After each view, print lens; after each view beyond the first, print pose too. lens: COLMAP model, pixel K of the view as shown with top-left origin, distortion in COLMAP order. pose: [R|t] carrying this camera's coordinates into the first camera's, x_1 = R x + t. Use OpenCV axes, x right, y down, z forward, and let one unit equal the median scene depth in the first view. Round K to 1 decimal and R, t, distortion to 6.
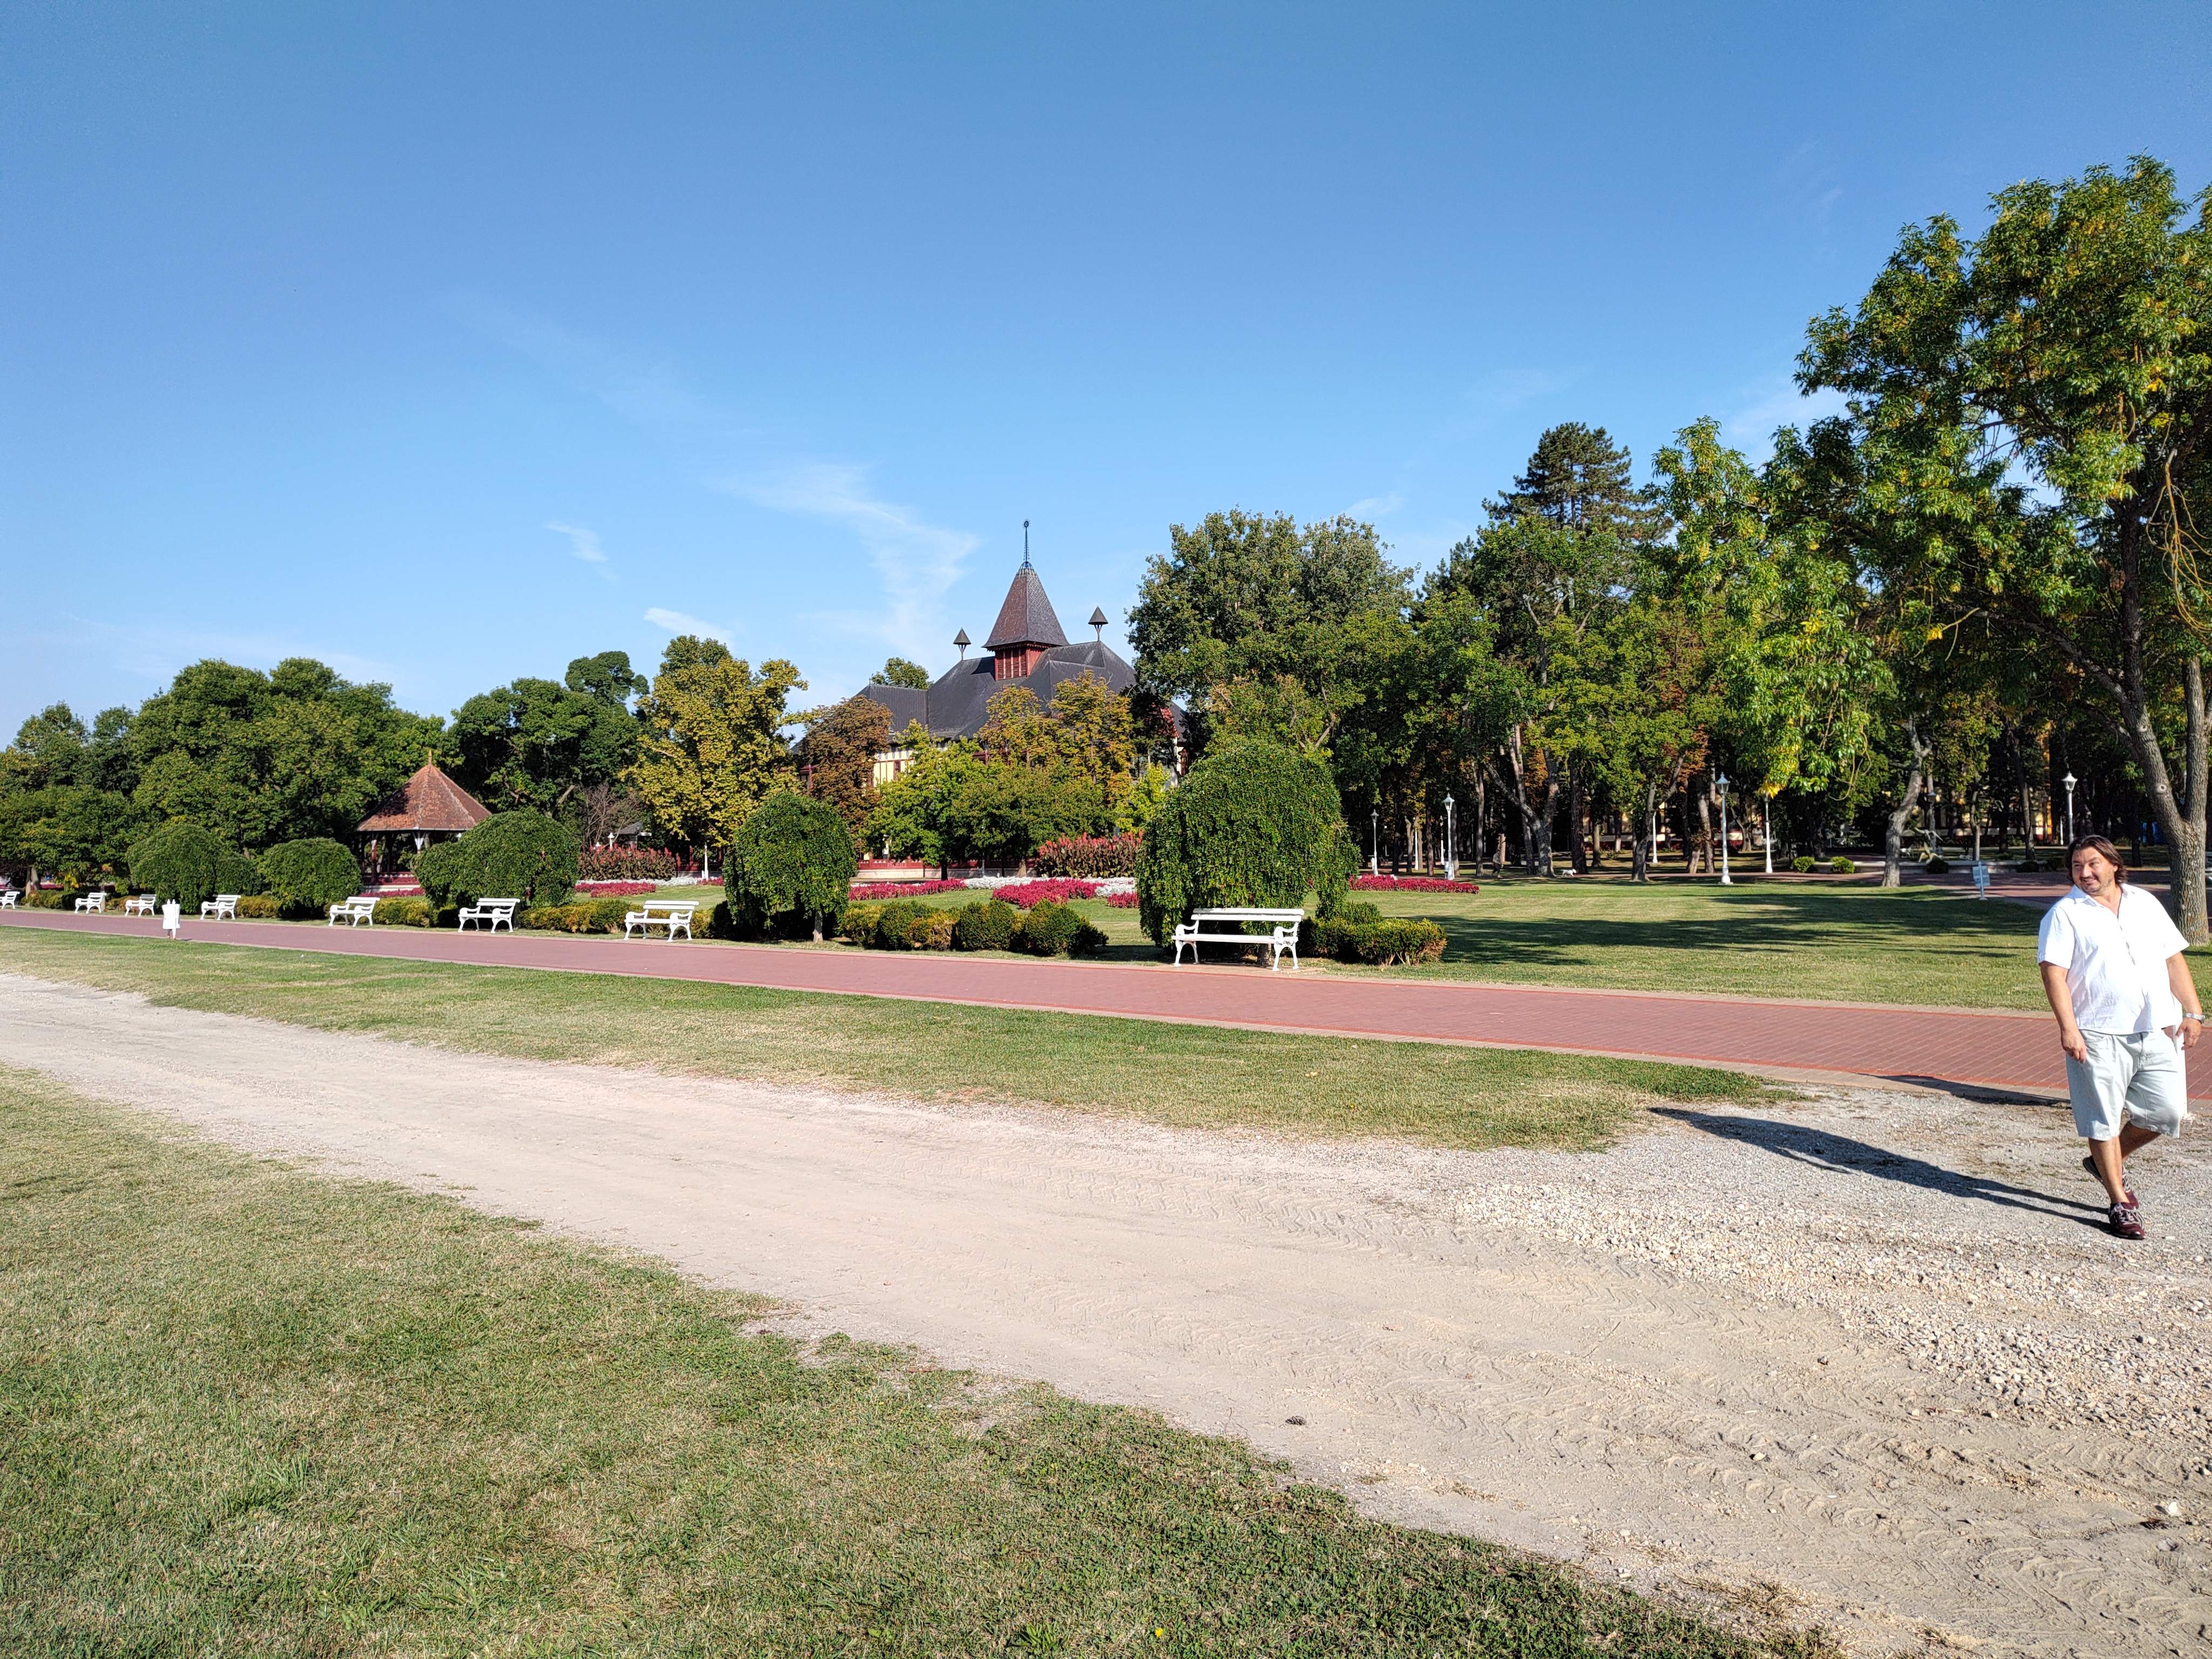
lens RADIAL K [[1487.5, 0, 1109.1], [0, 1487.5, 825.5], [0, 0, 1]] dist [0.032198, -0.000572]
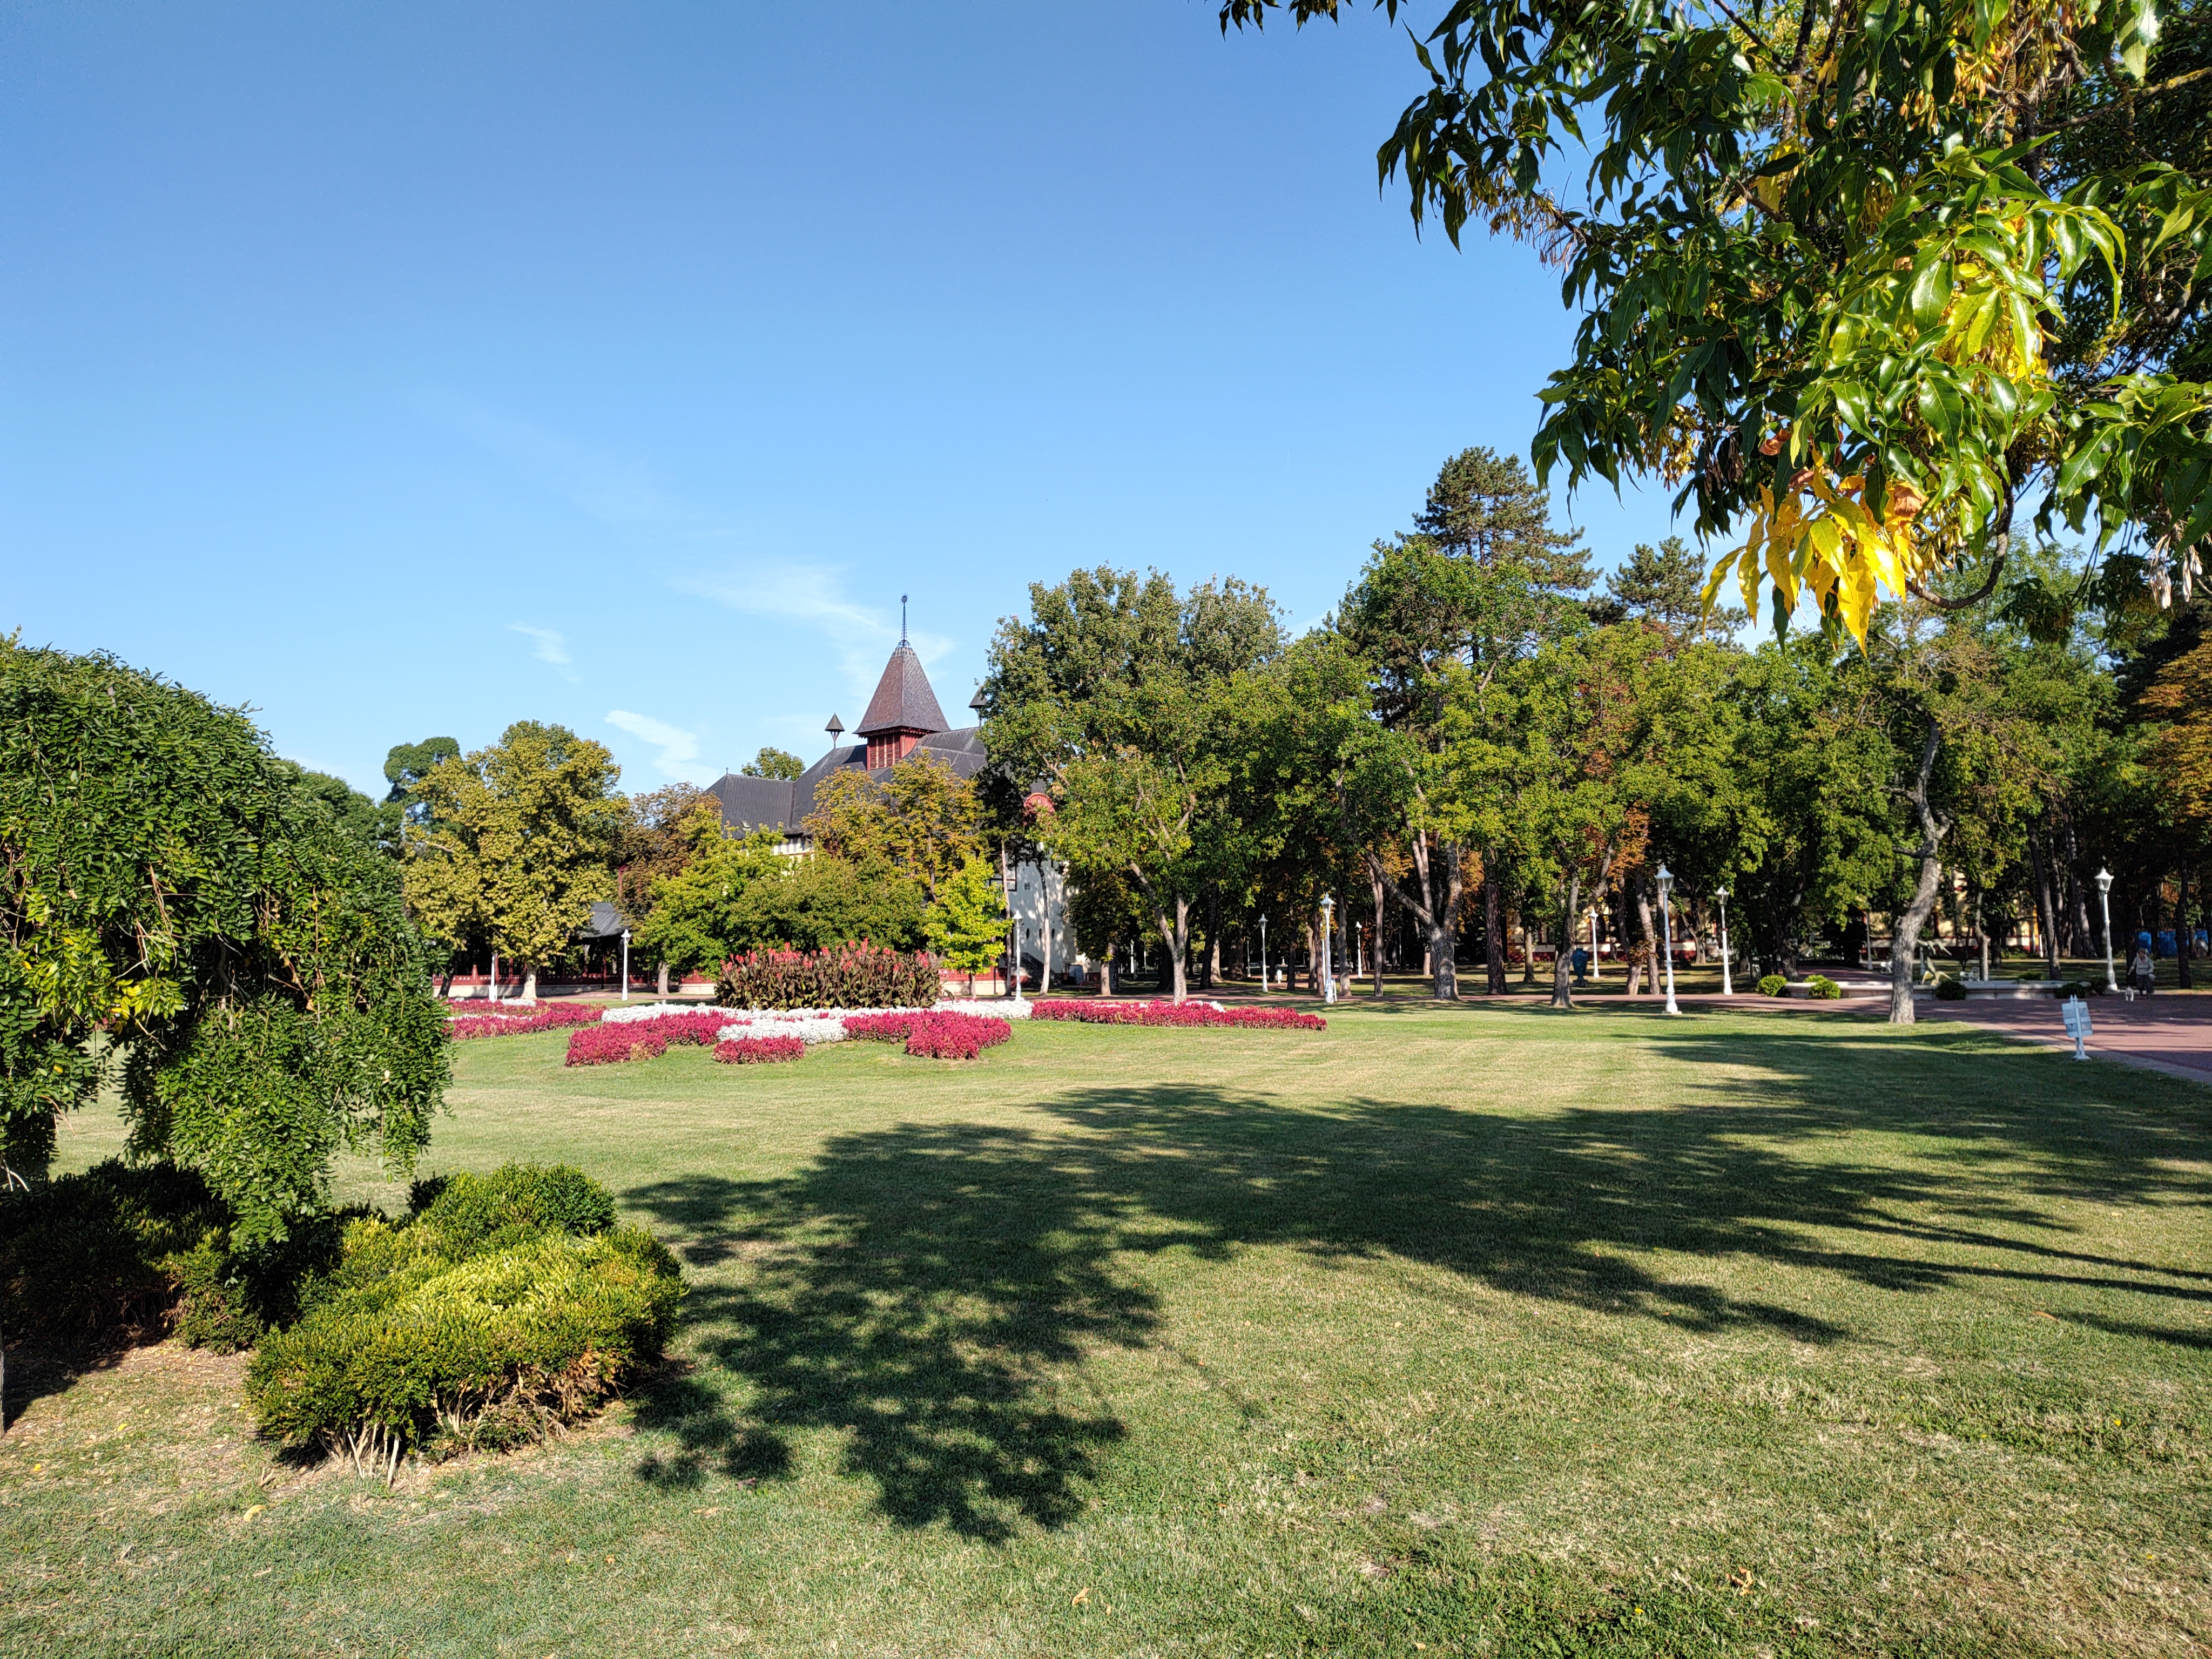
lens RADIAL K [[1487.5, 0, 1103.9], [0, 1487.5, 833.0], [0, 0, 1]] dist [0.032198, -0.000572]
pose [[0.999725, 0.003116, 0.023221, 0.074791], [-0.001556, 0.997759, -0.066893, -0.000119], [-0.023378, 0.066838, 0.997490, 0.172819]]
